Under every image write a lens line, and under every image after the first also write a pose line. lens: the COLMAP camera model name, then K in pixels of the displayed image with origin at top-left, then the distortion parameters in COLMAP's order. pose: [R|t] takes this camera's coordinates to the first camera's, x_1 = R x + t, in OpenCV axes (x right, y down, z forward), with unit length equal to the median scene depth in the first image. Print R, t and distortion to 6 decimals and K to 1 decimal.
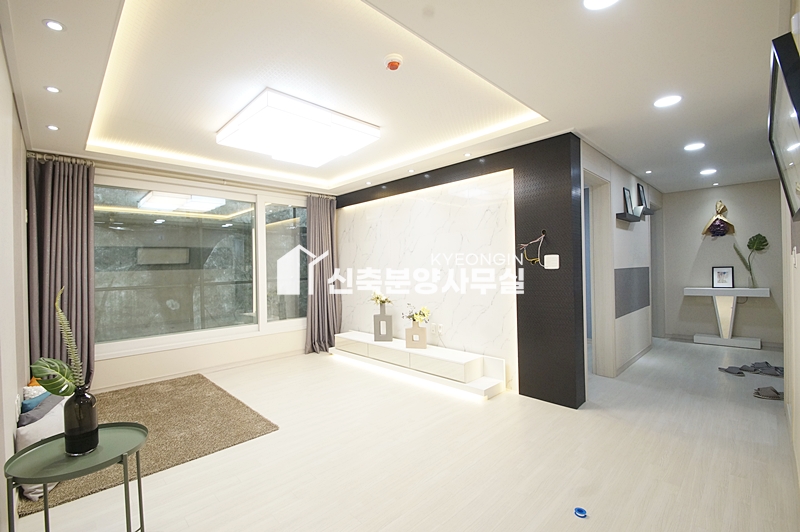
lens RADIAL K [[353.1, 0, 384.3], [0, 353.1, 268.1], [0, 0, 1]] dist [0.016932, -0.018745]
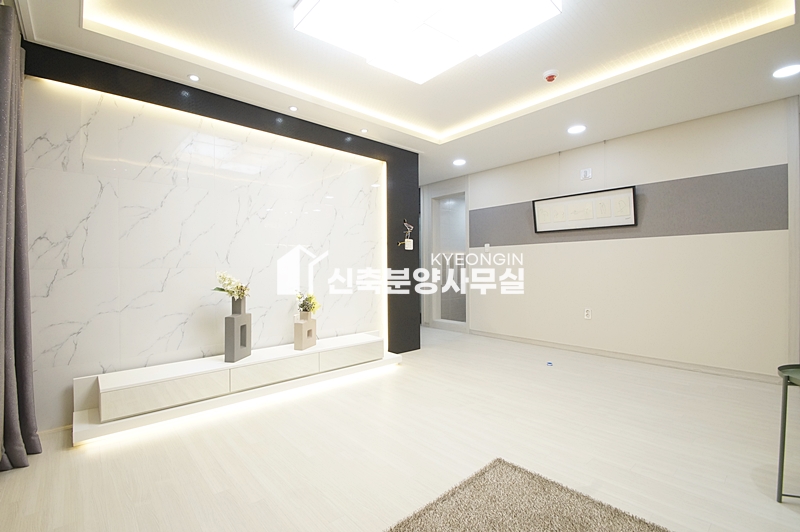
lens RADIAL K [[353.1, 0, 384.3], [0, 353.1, 268.1], [0, 0, 1]] dist [0.016932, -0.018745]
pose [[0.036321, -0.005913, 0.999323, -0.748685], [-0.008535, 0.999944, 0.006227, 0.055507], [-0.999304, -0.008755, 0.036269, 0.901033]]
